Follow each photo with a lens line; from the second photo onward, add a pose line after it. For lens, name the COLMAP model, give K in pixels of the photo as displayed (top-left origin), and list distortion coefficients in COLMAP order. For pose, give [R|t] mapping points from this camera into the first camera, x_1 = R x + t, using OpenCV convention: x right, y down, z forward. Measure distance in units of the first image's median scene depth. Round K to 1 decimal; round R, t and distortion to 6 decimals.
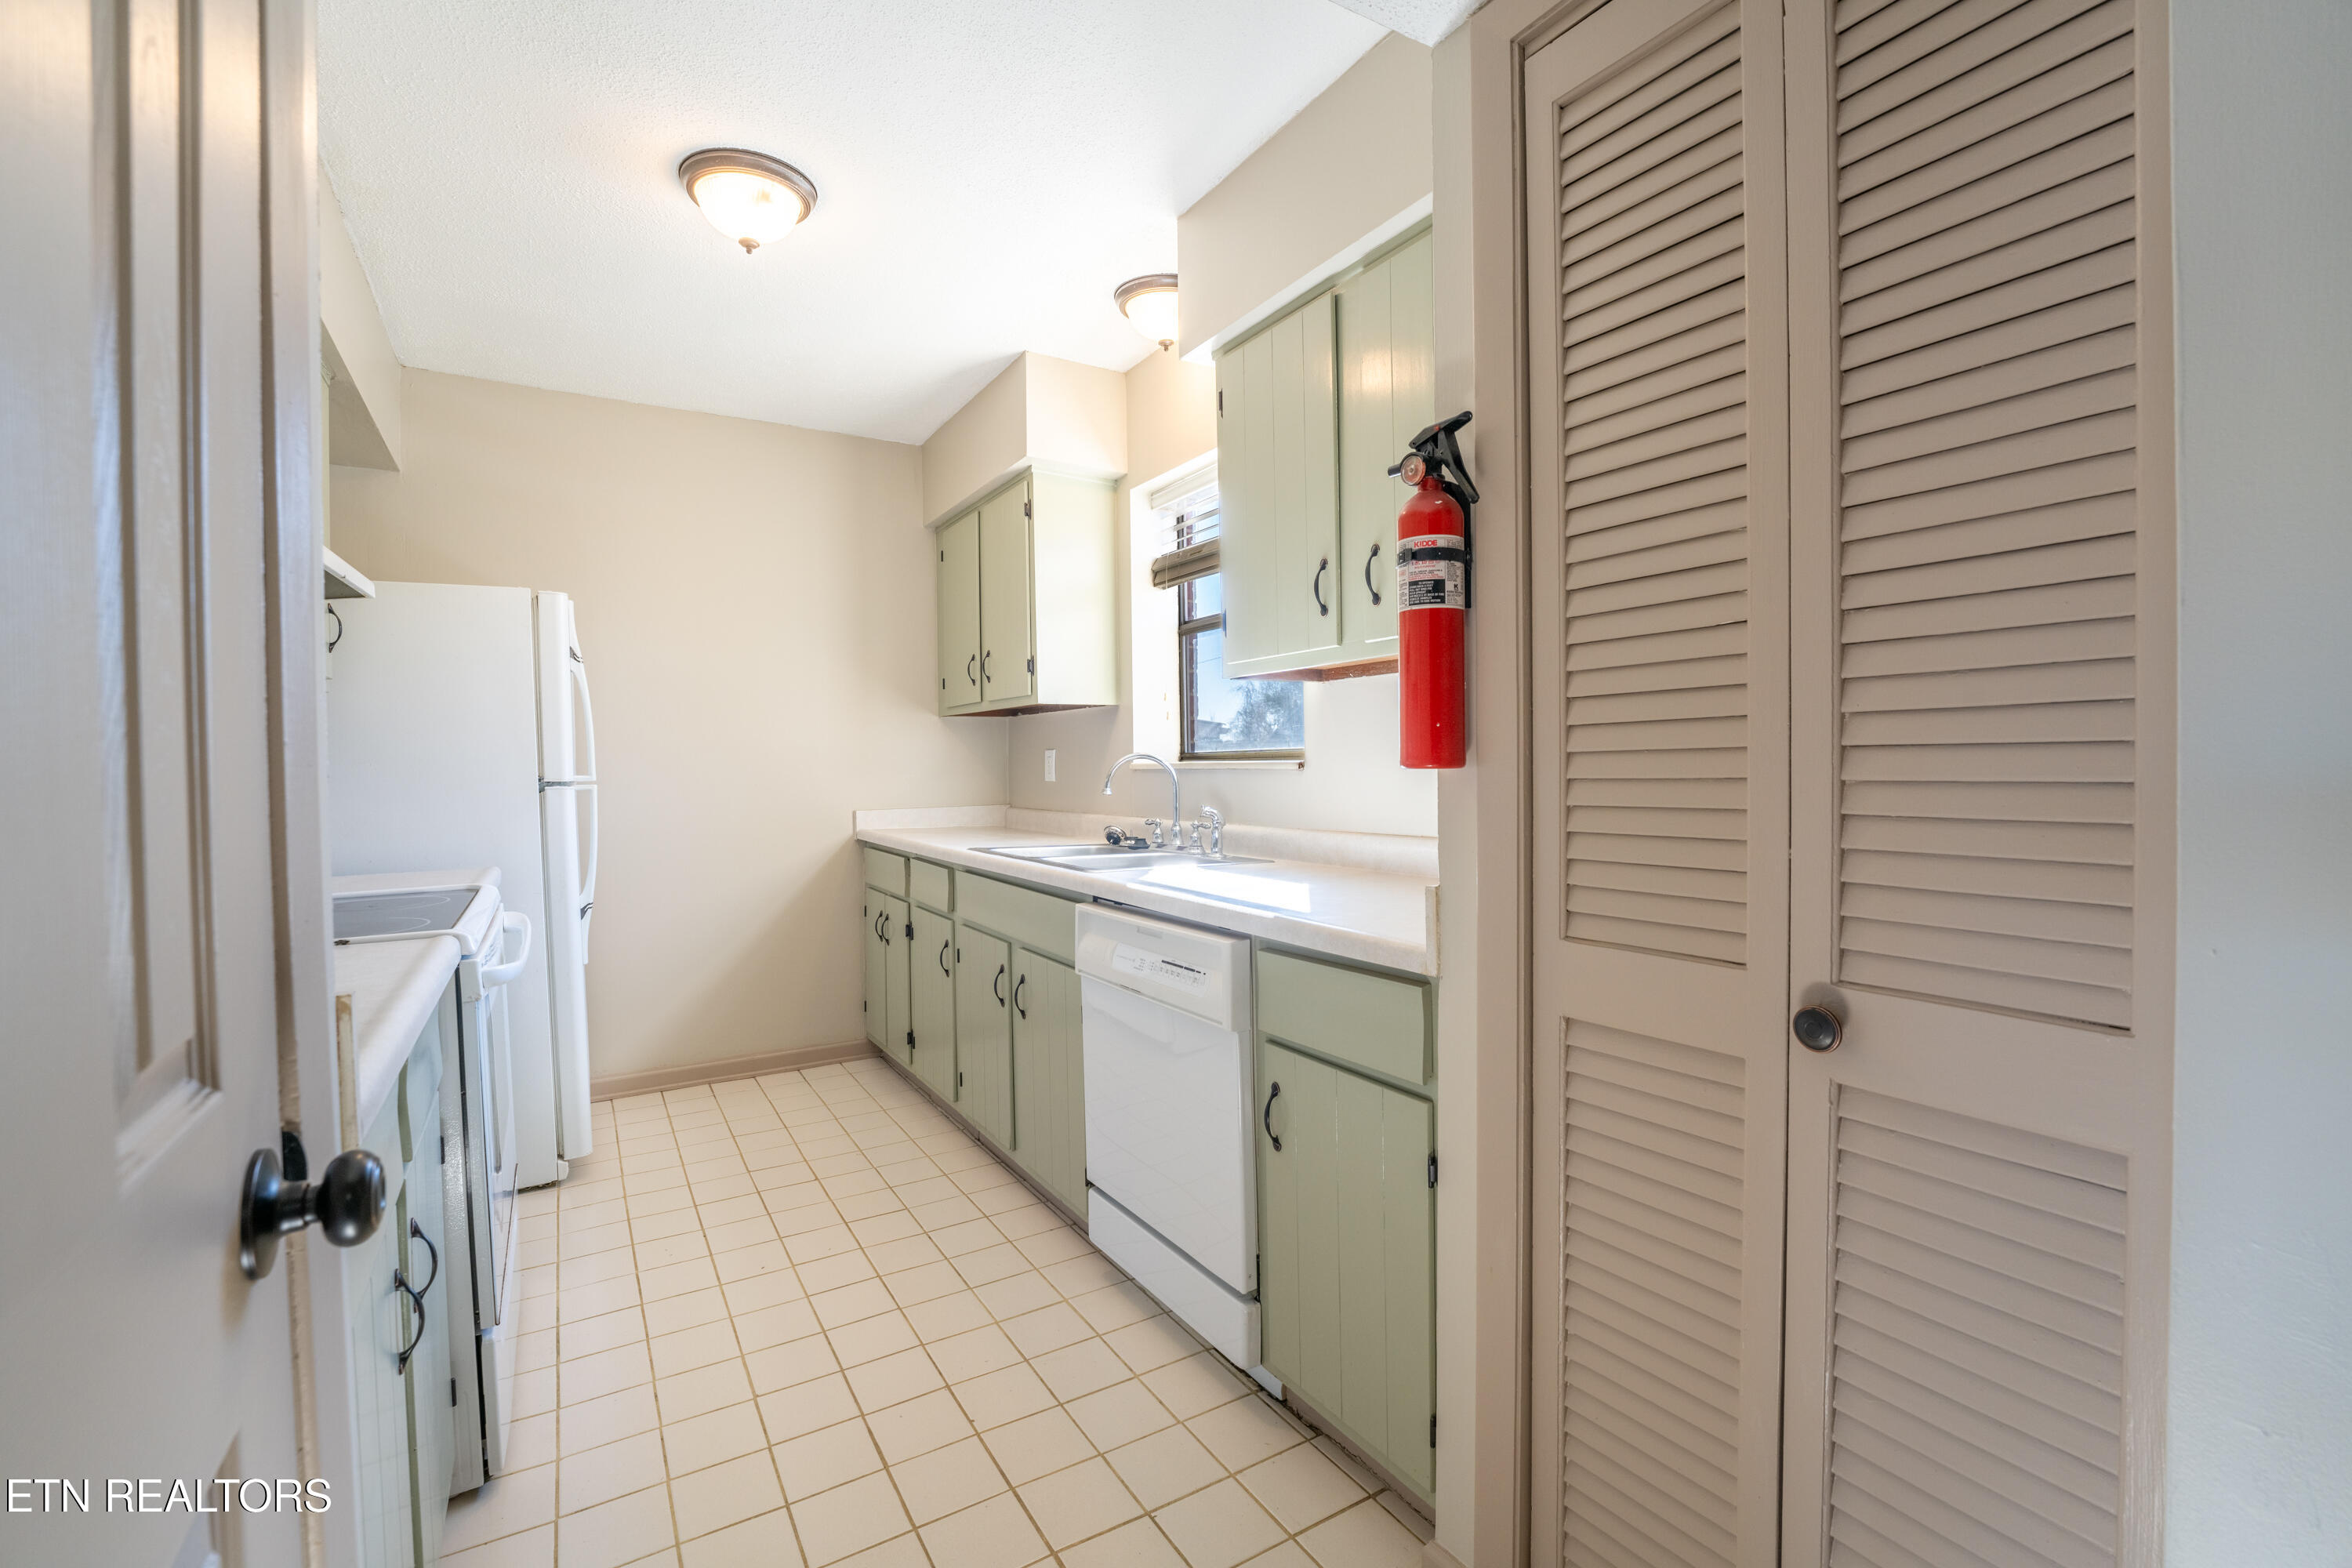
lens RADIAL K [[1004.7, 0, 1176.0], [0, 1004.7, 784.0], [0, 0, 1]] dist [-0.020422, 0.001072]
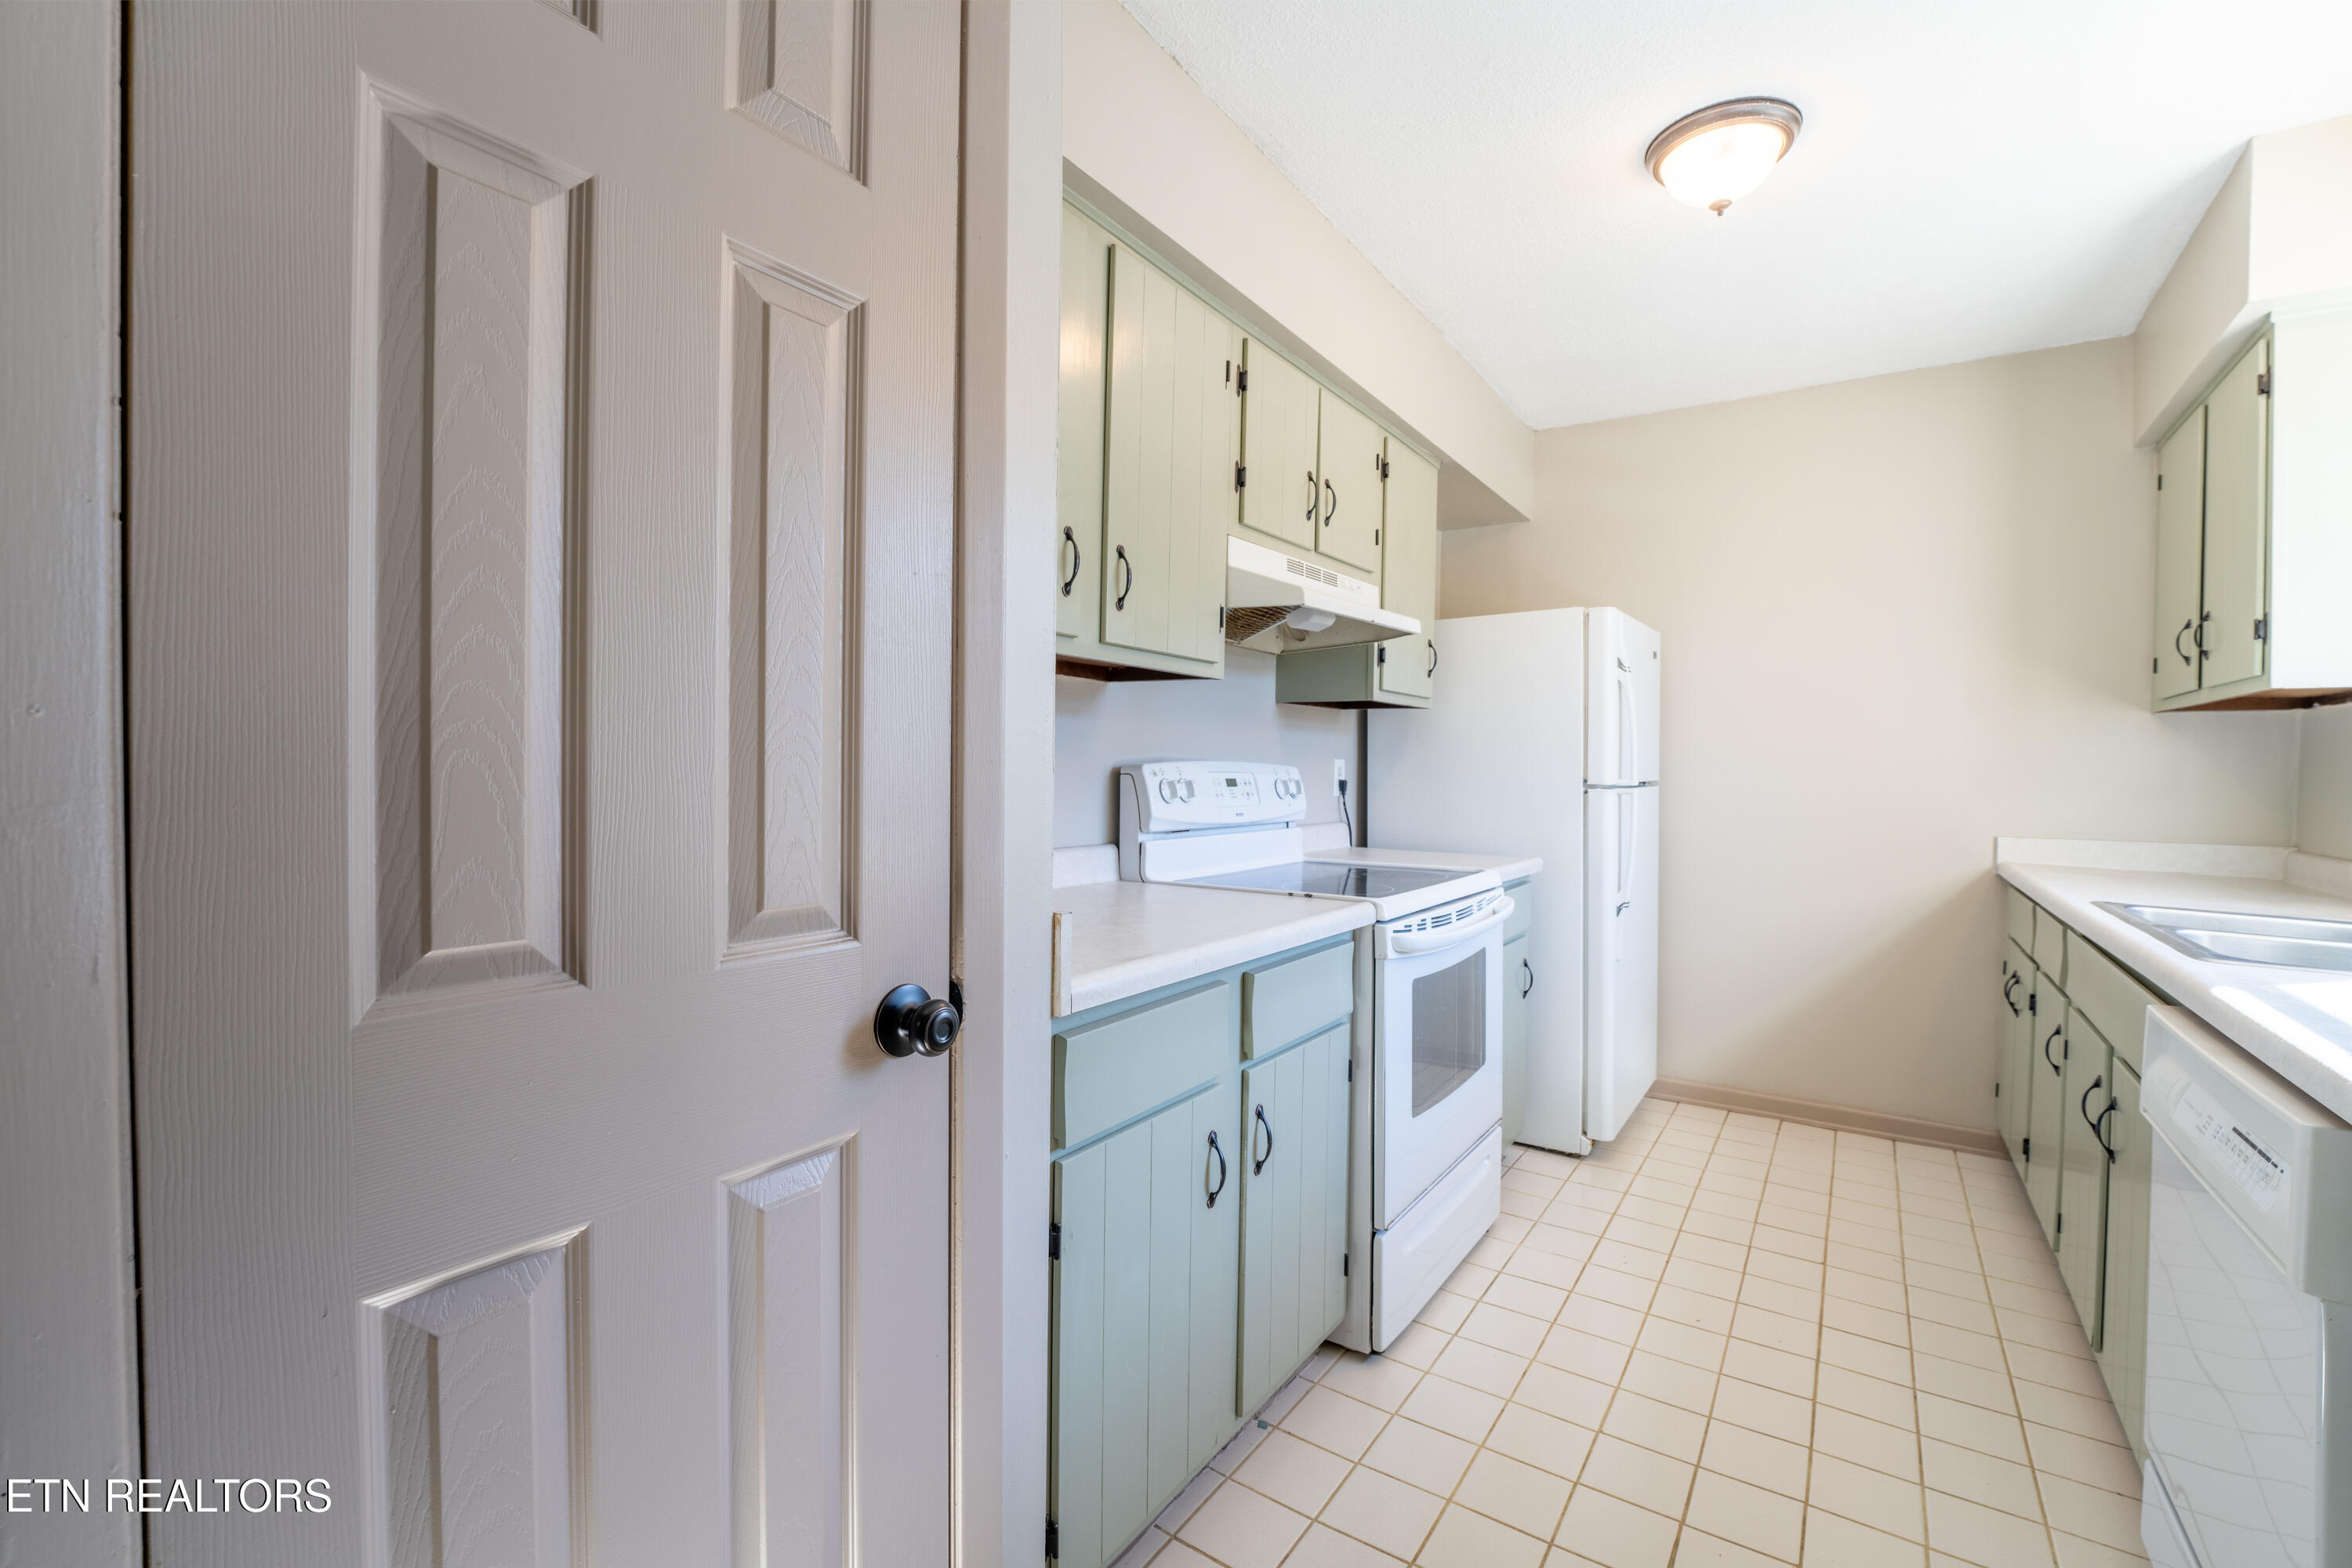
lens RADIAL K [[1004.7, 0, 1176.0], [0, 1004.7, 784.0], [0, 0, 1]] dist [-0.020422, 0.001072]
pose [[0.405063, 0.033795, -0.913664, 0.179159], [-0.038937, 0.999048, 0.019691, -0.006636], [0.913459, 0.027599, 0.405993, 0.149588]]
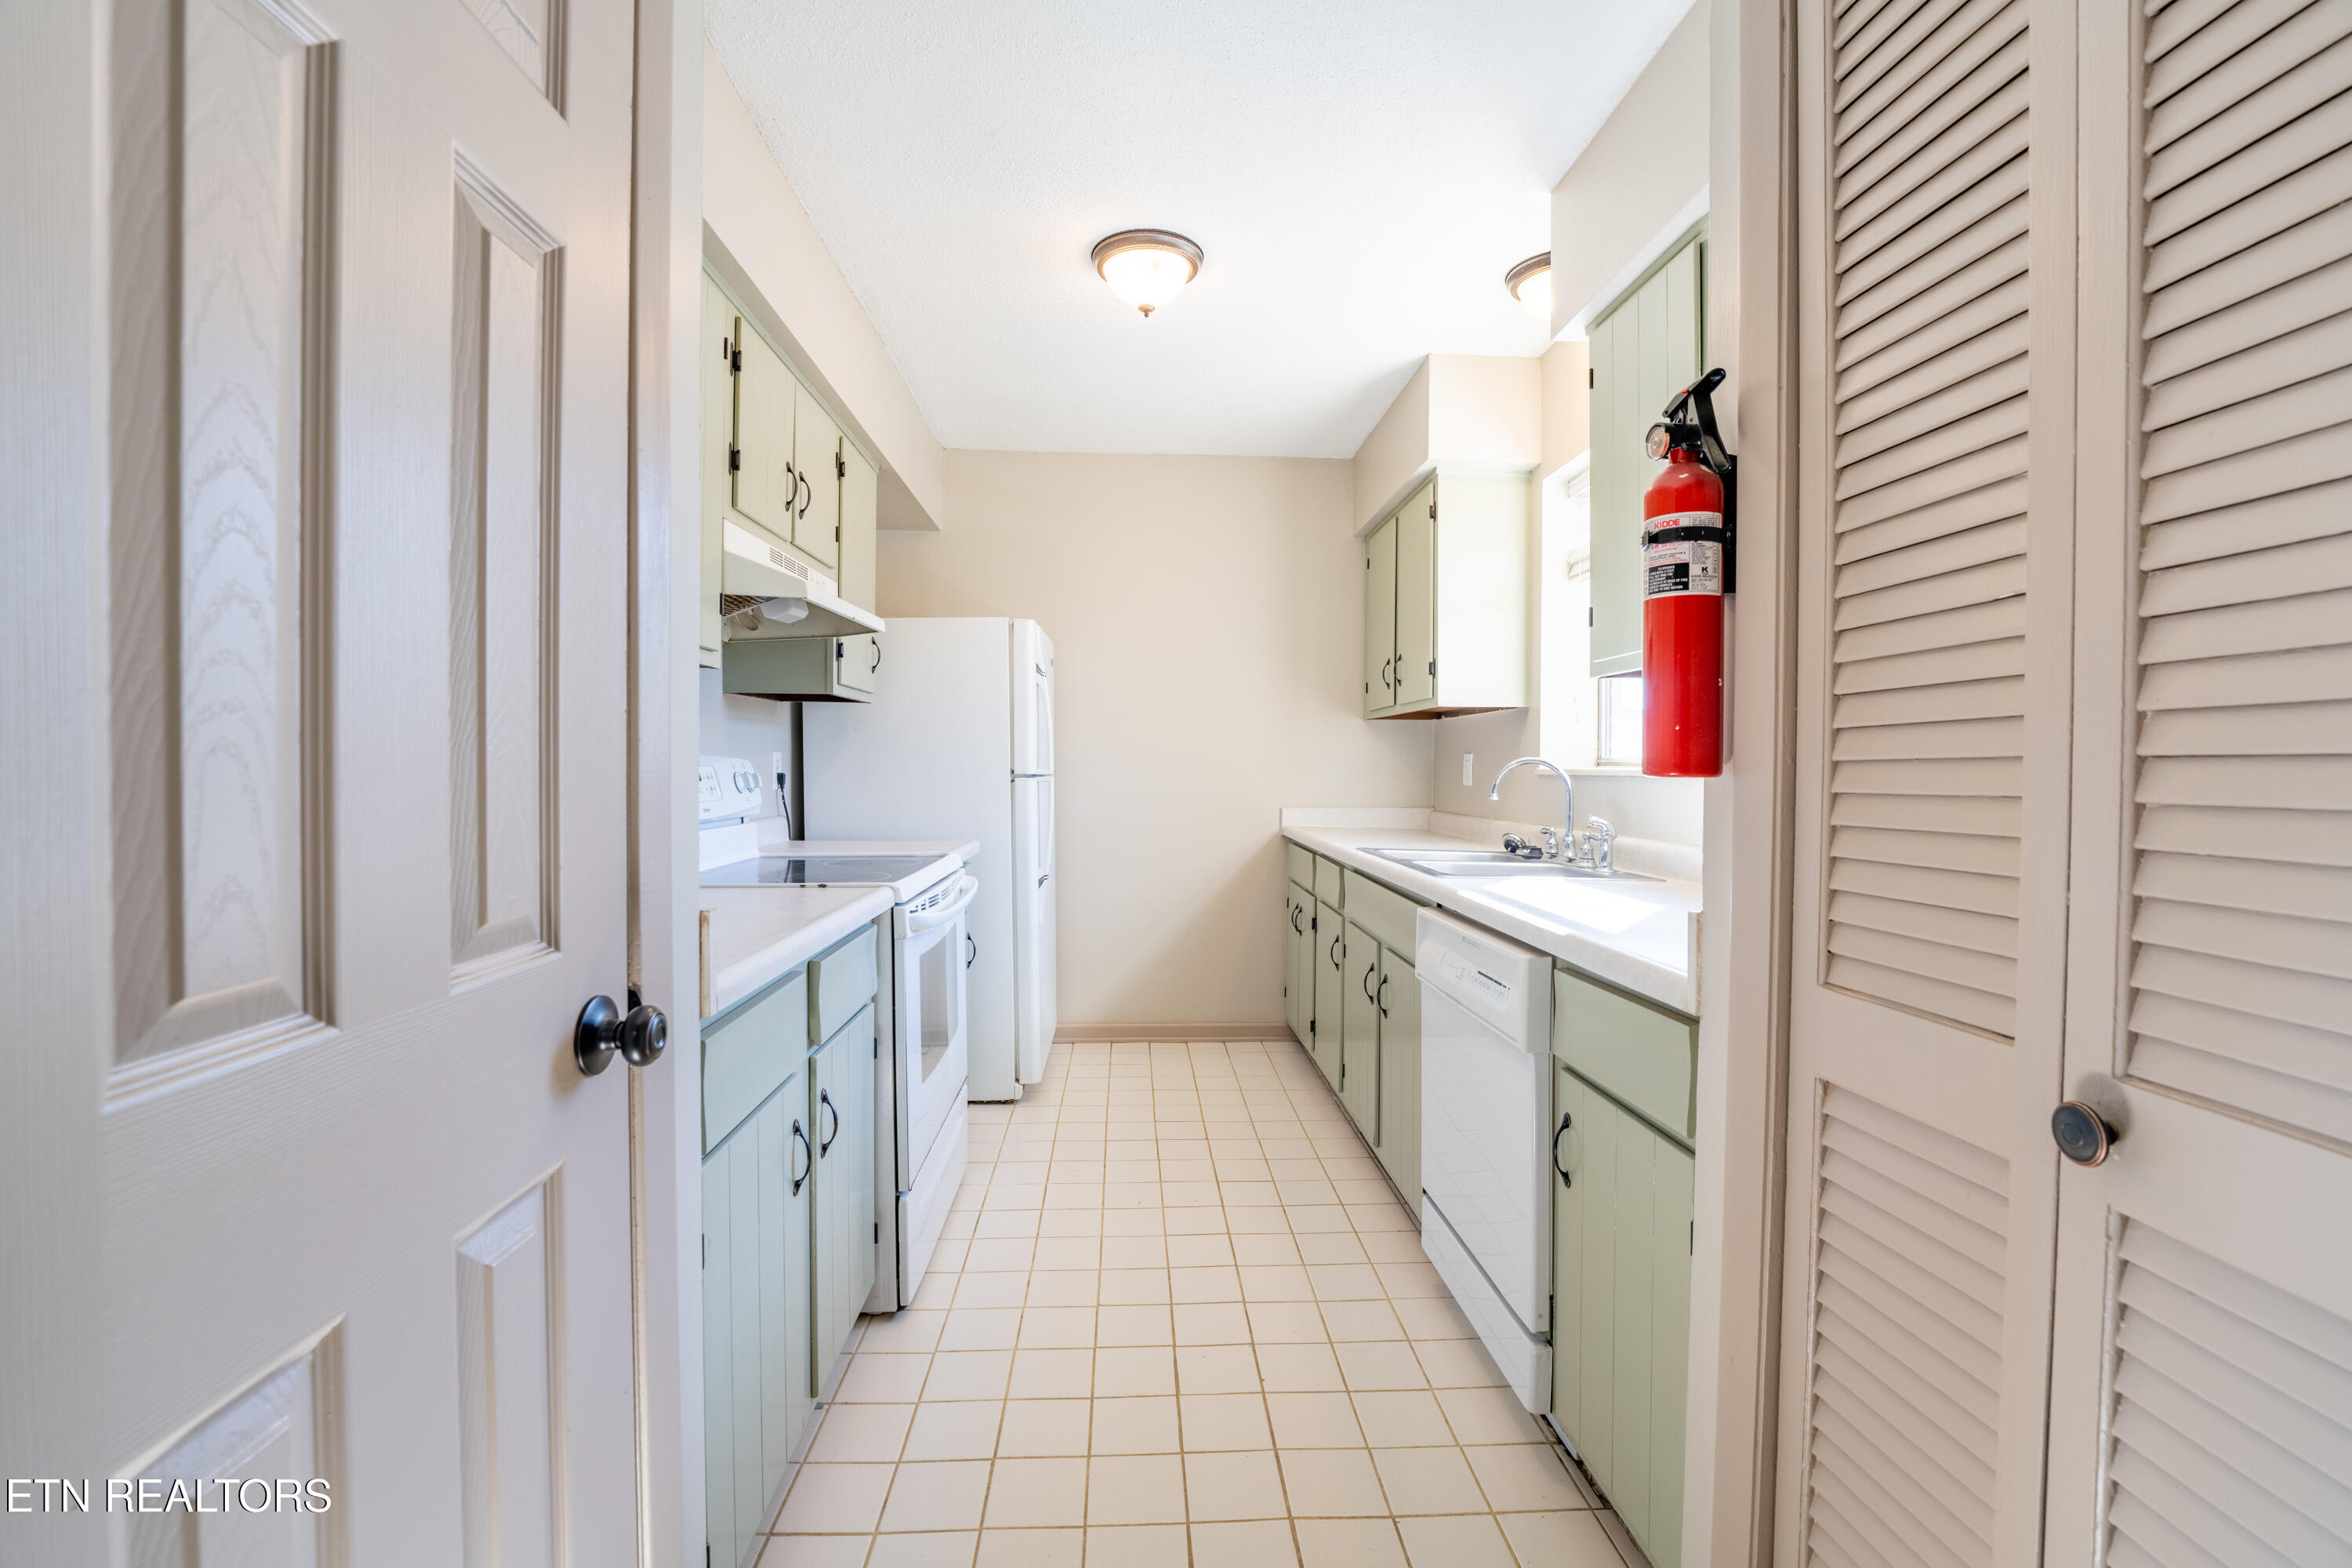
lens RADIAL K [[1004.7, 0, 1176.0], [0, 1004.7, 784.0], [0, 0, 1]] dist [-0.020422, 0.001072]
pose [[0.877302, 0.026295, -0.479218, 0.136042], [-0.027733, 0.999607, 0.004079, -0.000314], [0.479136, 0.009712, 0.877687, 0.007220]]
